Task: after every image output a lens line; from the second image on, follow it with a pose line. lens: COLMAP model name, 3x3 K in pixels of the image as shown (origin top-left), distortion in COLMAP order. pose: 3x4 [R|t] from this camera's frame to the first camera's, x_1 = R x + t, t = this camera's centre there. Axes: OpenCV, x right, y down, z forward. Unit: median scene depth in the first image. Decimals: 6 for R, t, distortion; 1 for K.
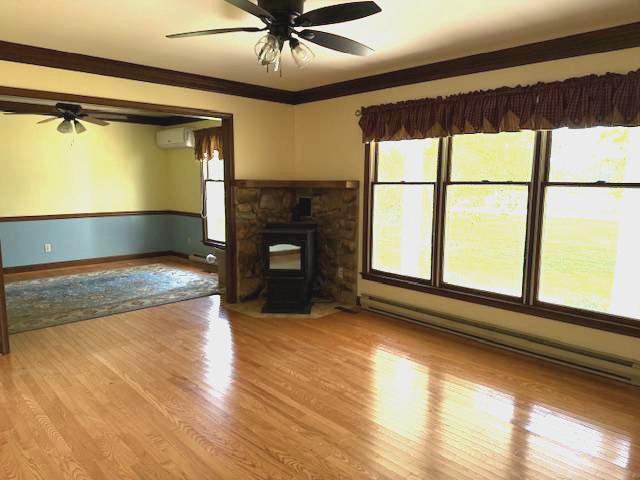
lens RADIAL K [[458.2, 0, 322.5], [0, 458.2, 240.0], [0, 0, 1]] dist [-0.003692, -0.002381]
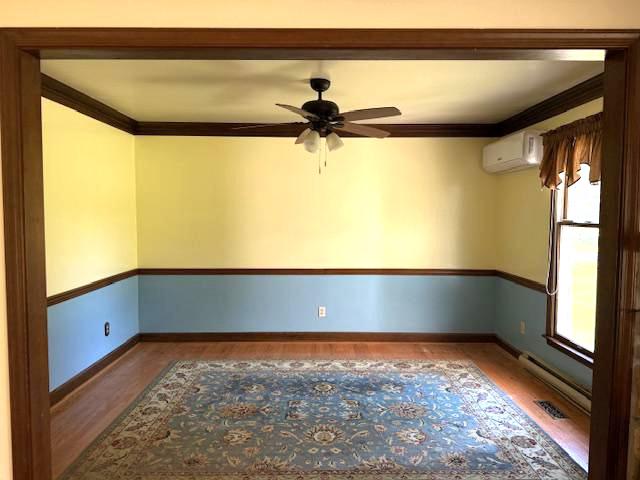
lens RADIAL K [[458.2, 0, 321.7], [0, 458.2, 244.3], [0, 0, 1]] dist [-0.003692, -0.002381]
pose [[0.737305, 0.042802, -0.674203, -0.099232], [-0.088173, 0.995551, -0.033223, -0.064985], [0.669781, 0.083942, 0.737798, 0.424731]]
